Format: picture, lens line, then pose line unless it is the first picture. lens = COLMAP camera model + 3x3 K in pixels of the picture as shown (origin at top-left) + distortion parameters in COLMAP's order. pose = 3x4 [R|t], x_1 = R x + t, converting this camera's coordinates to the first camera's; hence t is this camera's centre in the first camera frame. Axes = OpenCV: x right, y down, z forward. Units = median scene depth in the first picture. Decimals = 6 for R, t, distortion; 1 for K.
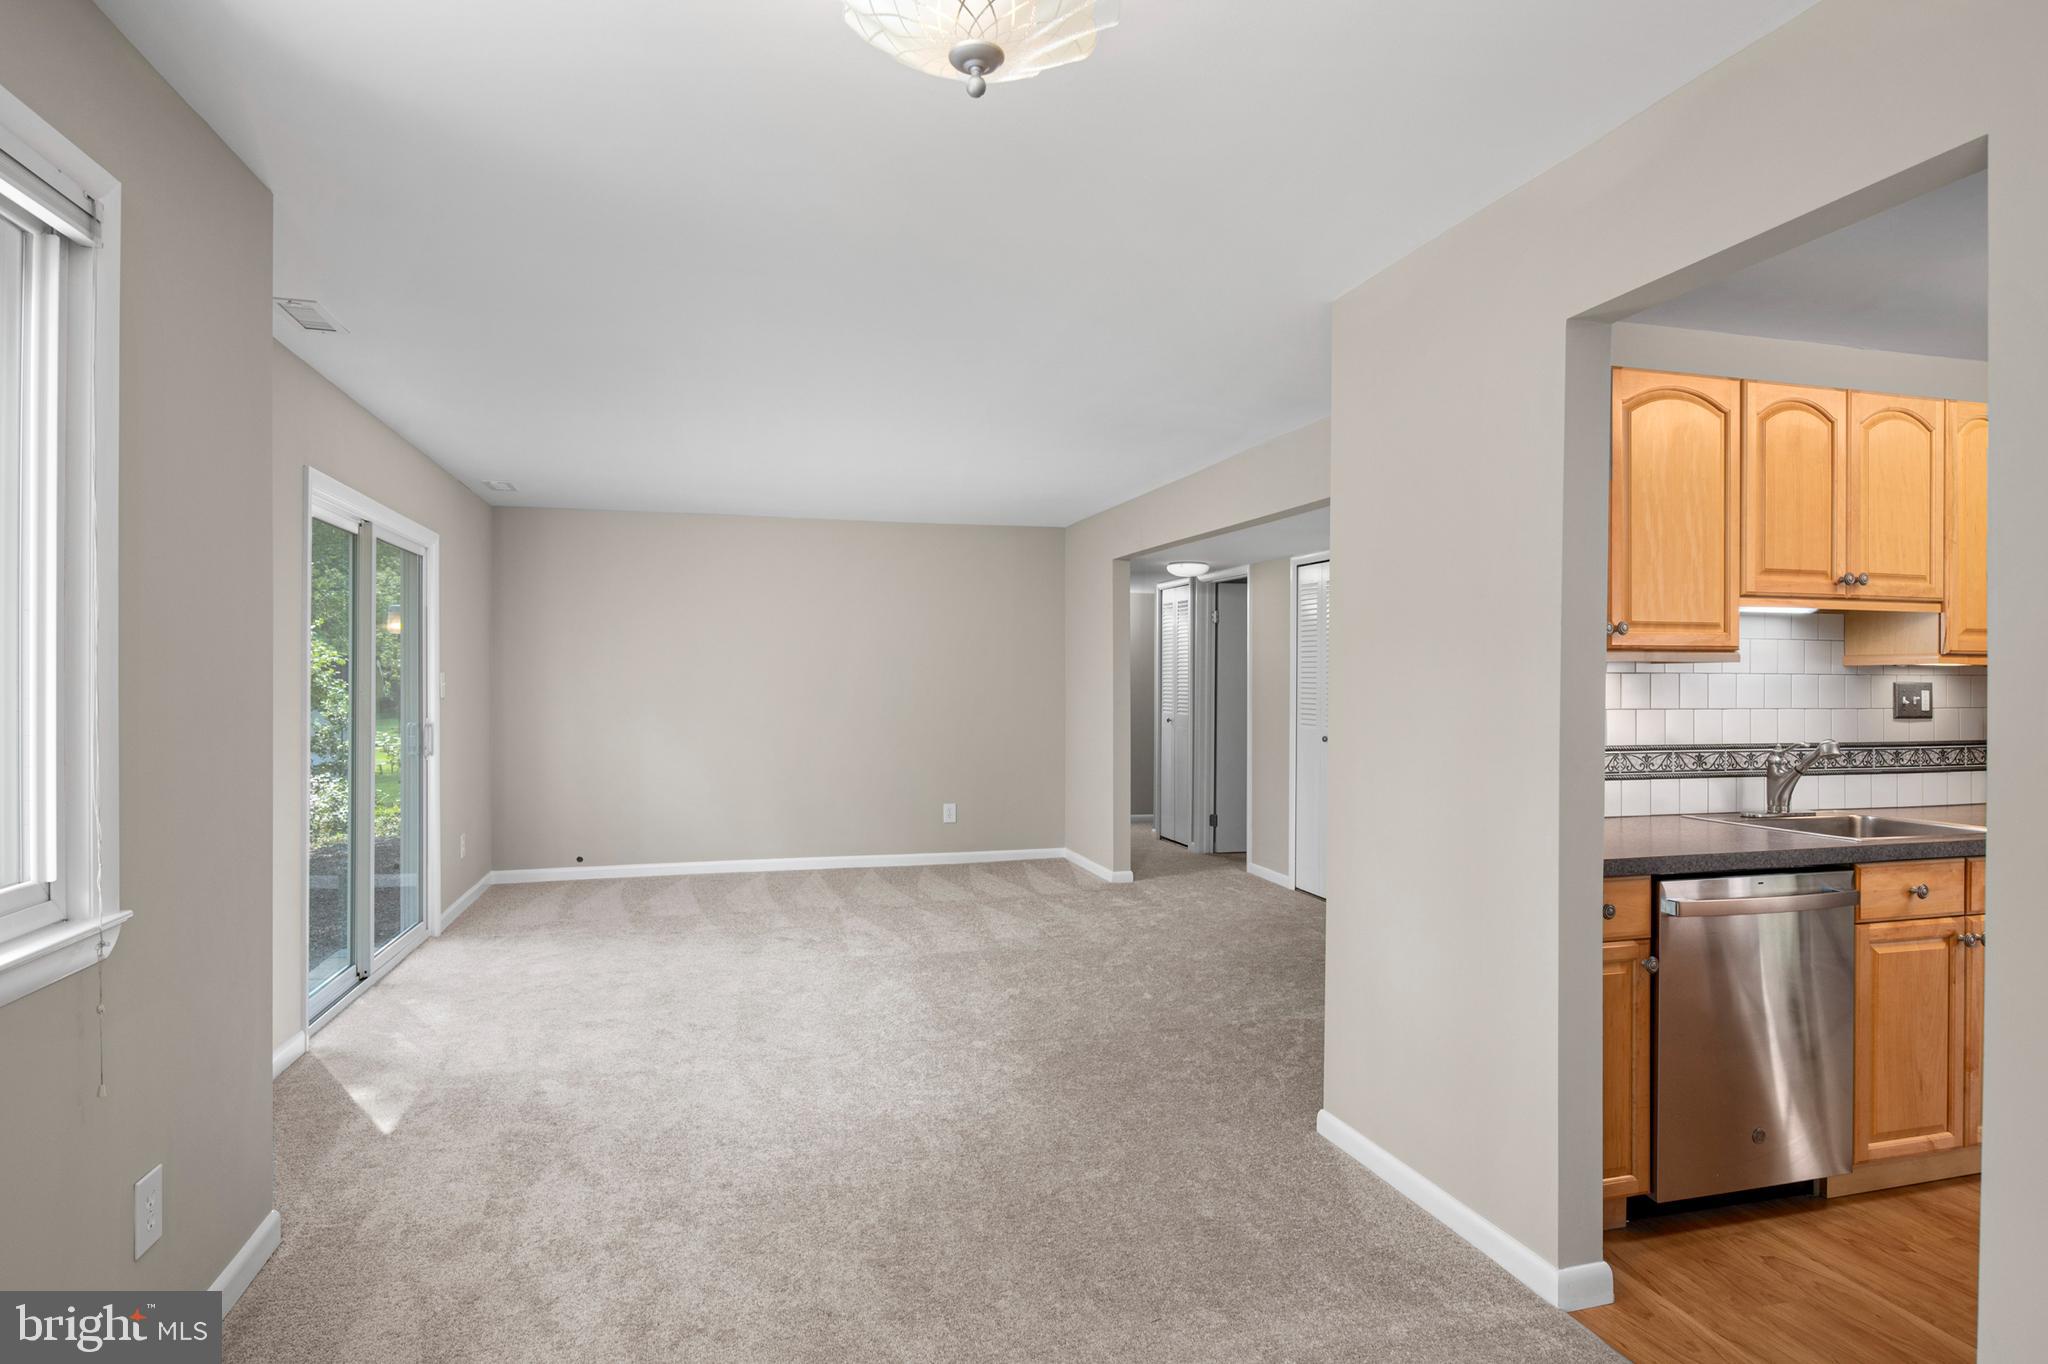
lens RADIAL K [[1107.8, 0, 1024.0], [0, 1107.8, 682.0], [0, 0, 1]] dist [0.002426, -0.009640]
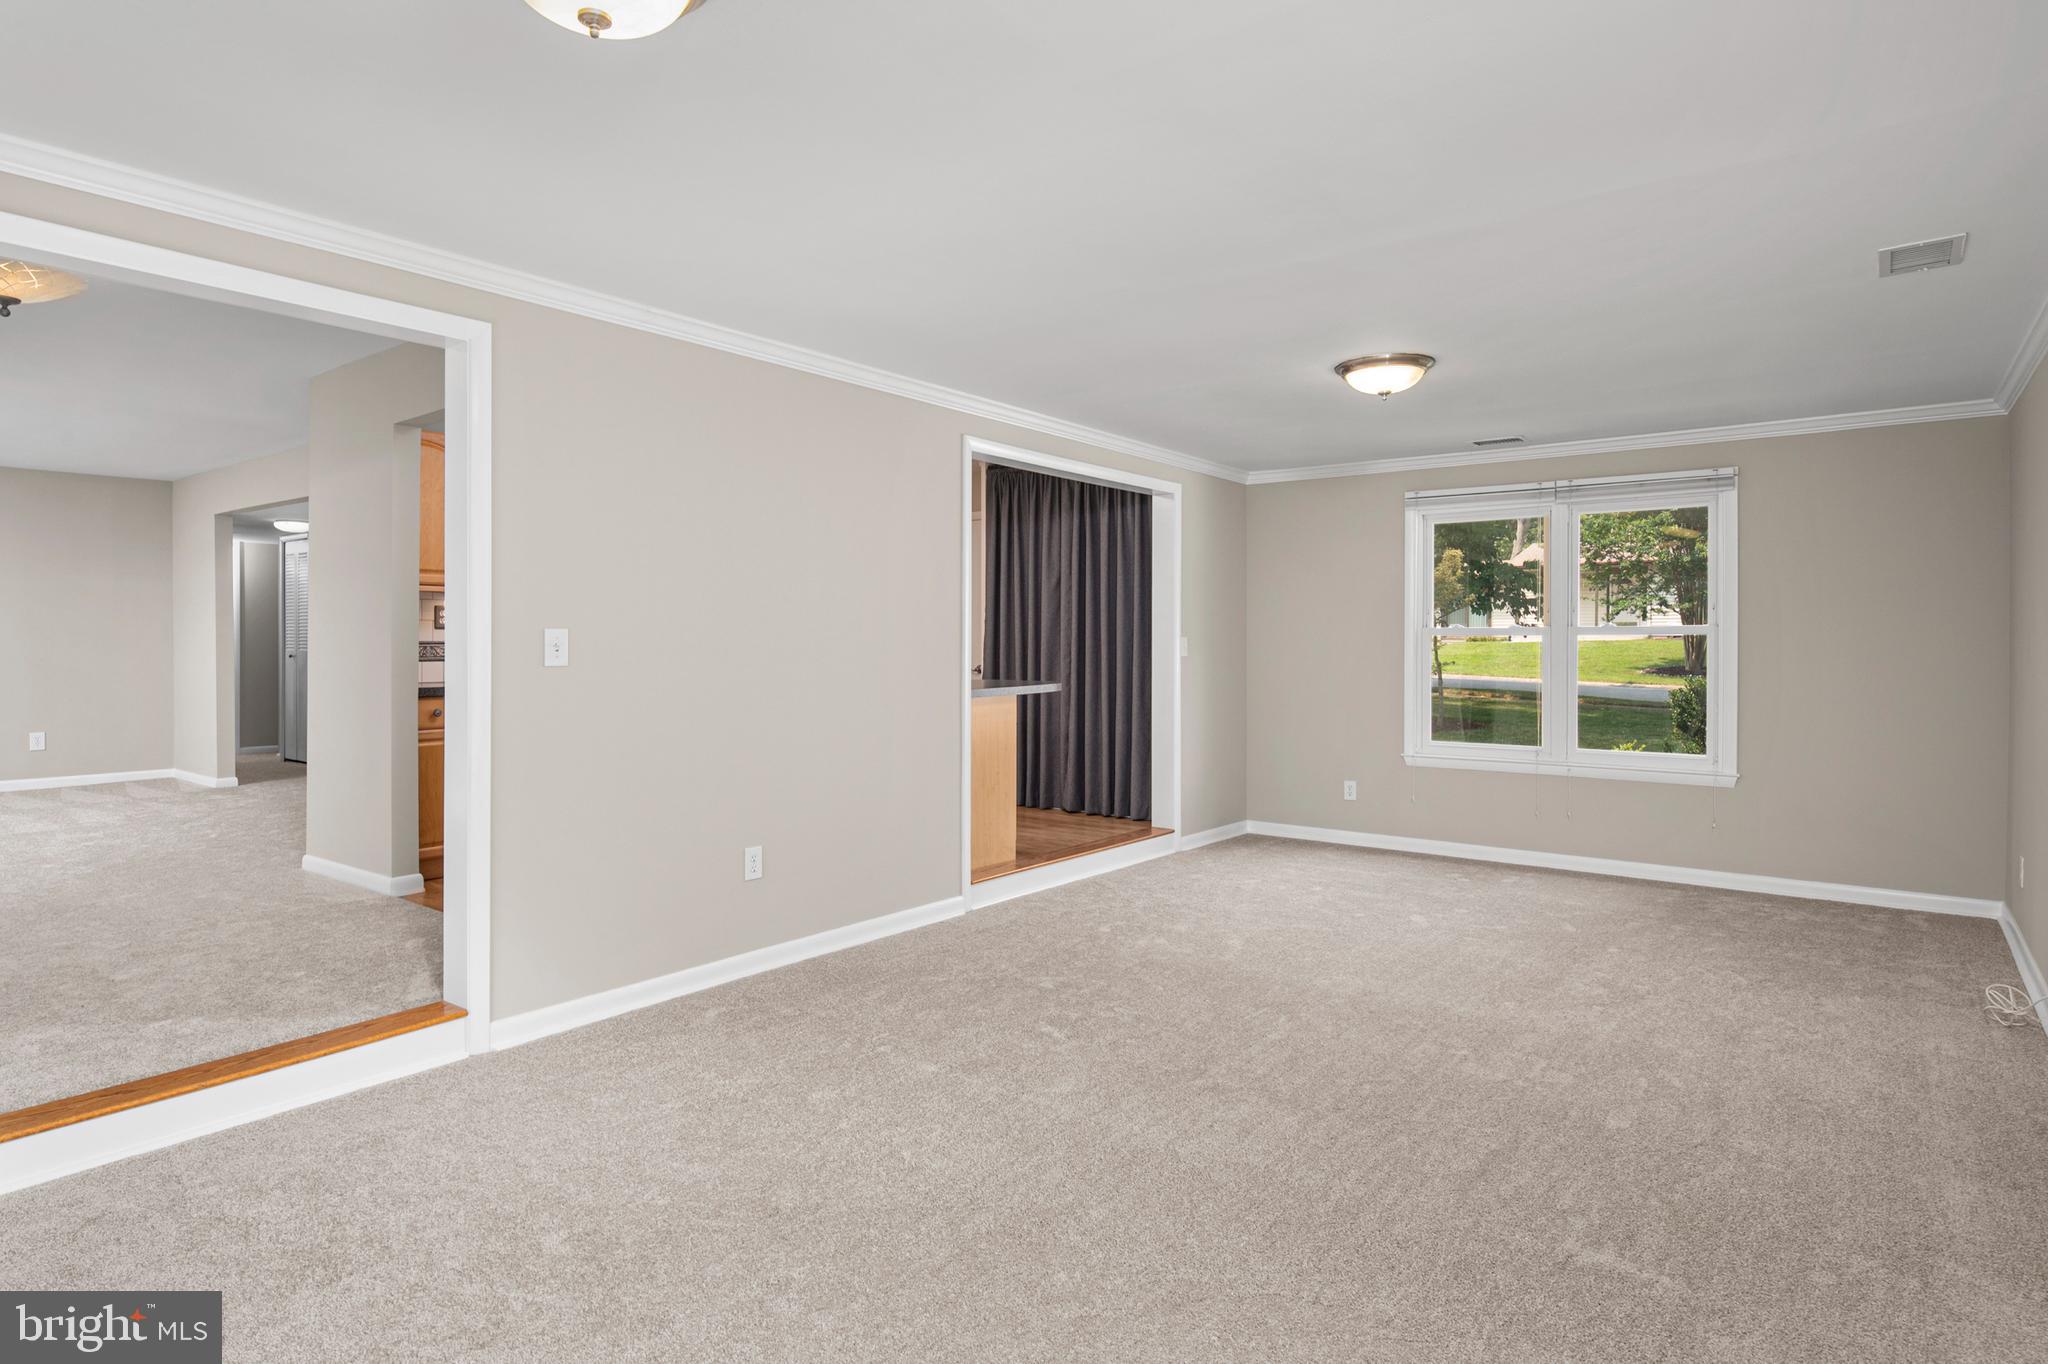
lens RADIAL K [[1115.0, 0, 1018.5], [0, 1115.0, 645.3], [0, 0, 1]] dist [-0.005562, -0.002000]
pose [[0.800912, -0.001810, 0.598780, 0.057021], [0.001392, 0.999998, 0.001160, 0.029109], [-0.598781, -0.000095, 0.800913, -0.474401]]
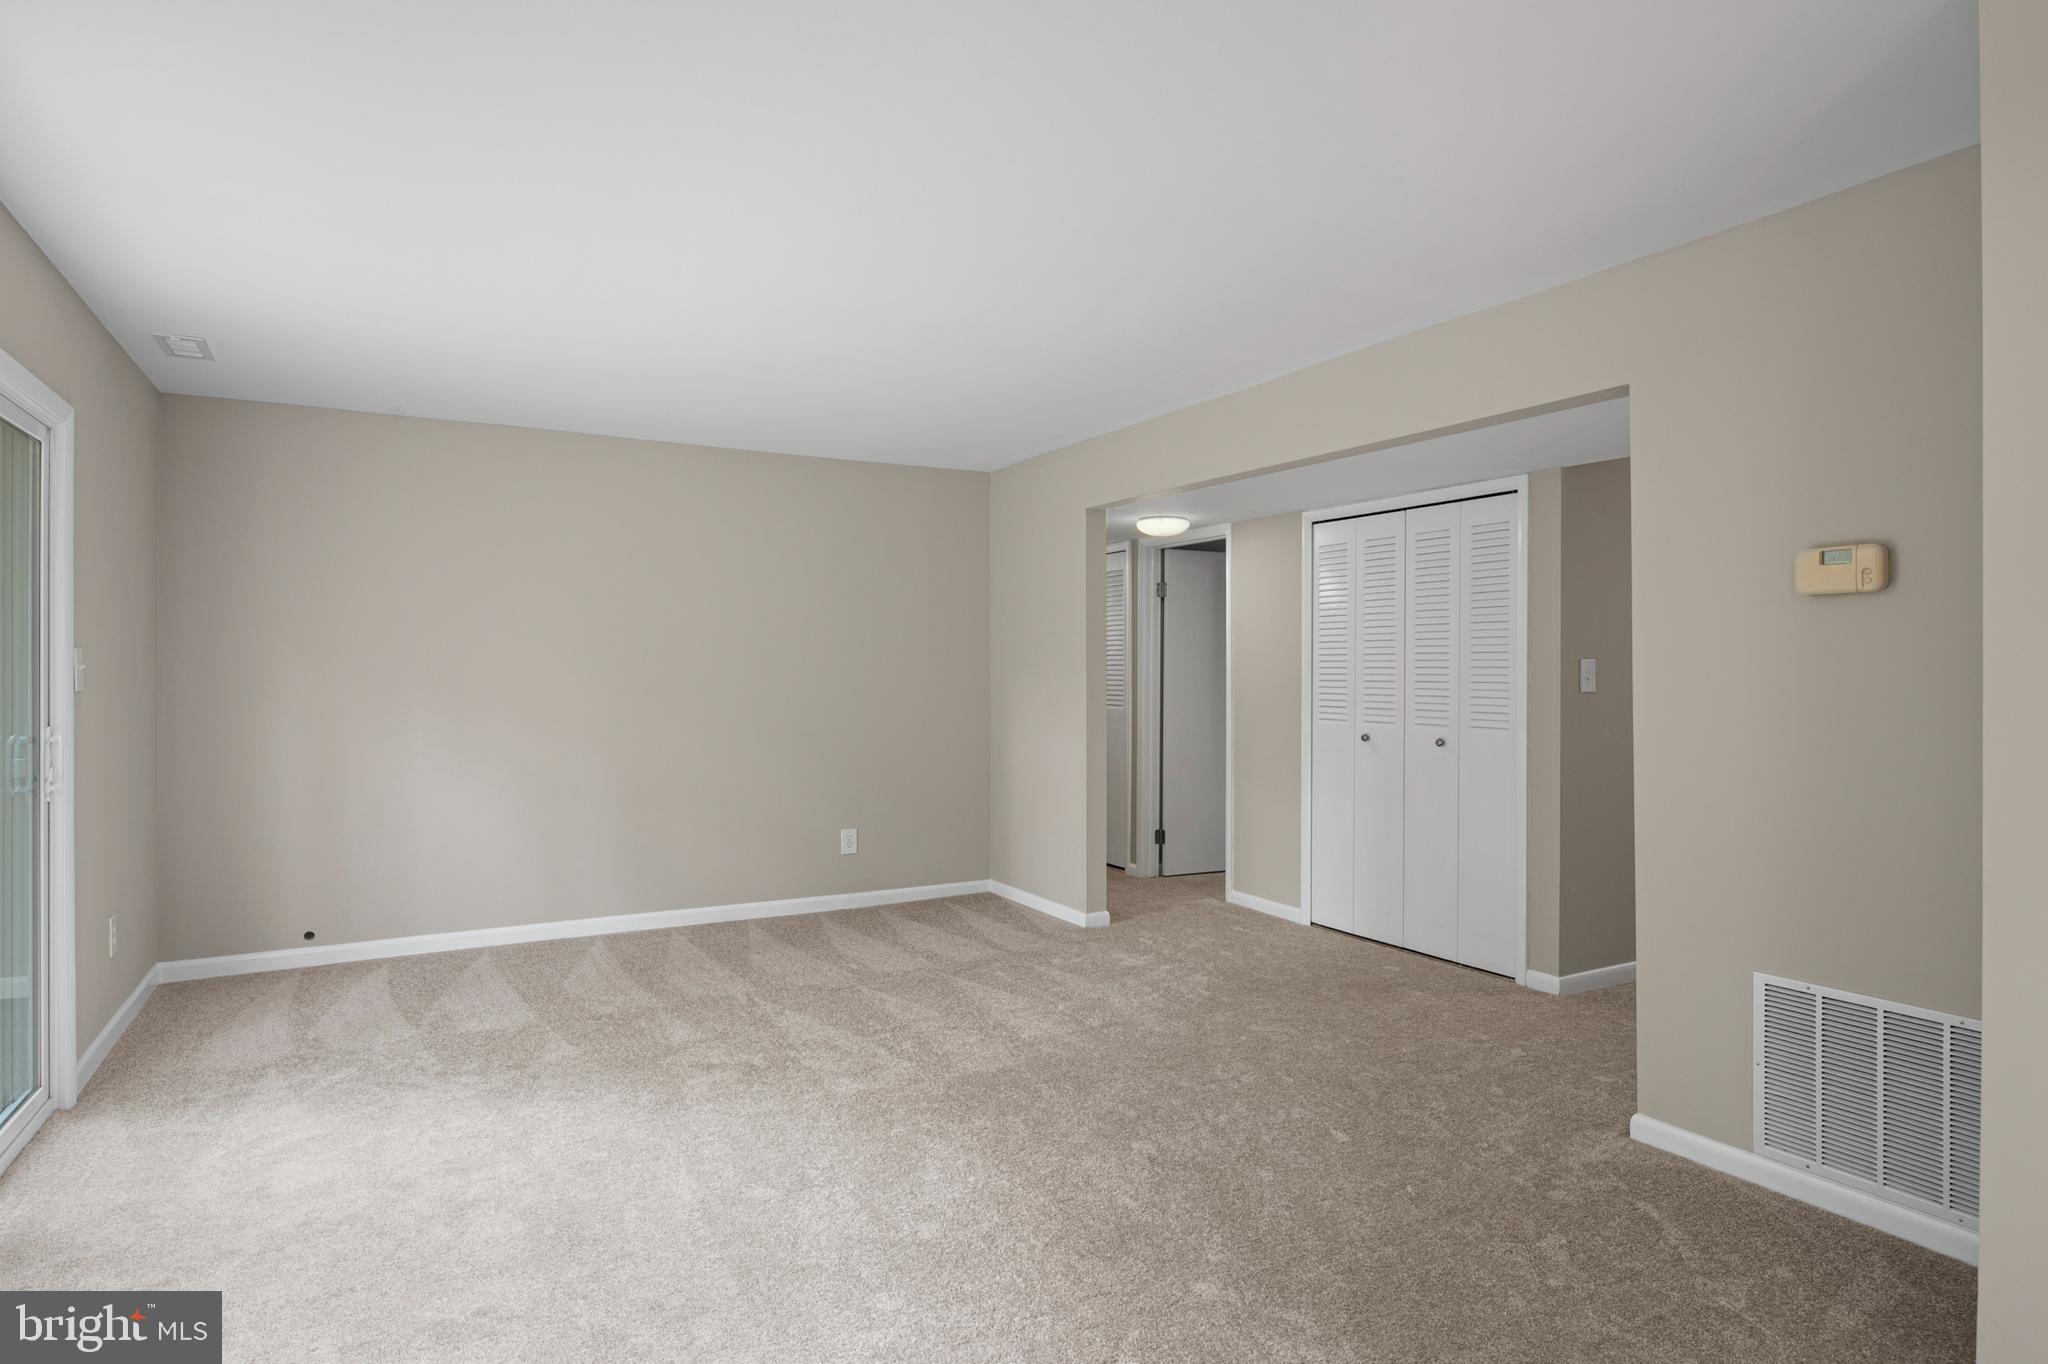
lens RADIAL K [[1116.0, 0, 1018.3], [0, 1116.0, 670.7], [0, 0, 1]] dist [-0.000707, -0.004185]
pose [[0.971977, -0.000425, 0.235074, -0.150769], [0.001561, 0.999988, -0.004645, 0.006081], [-0.235070, 0.004881, 0.971966, 0.260817]]
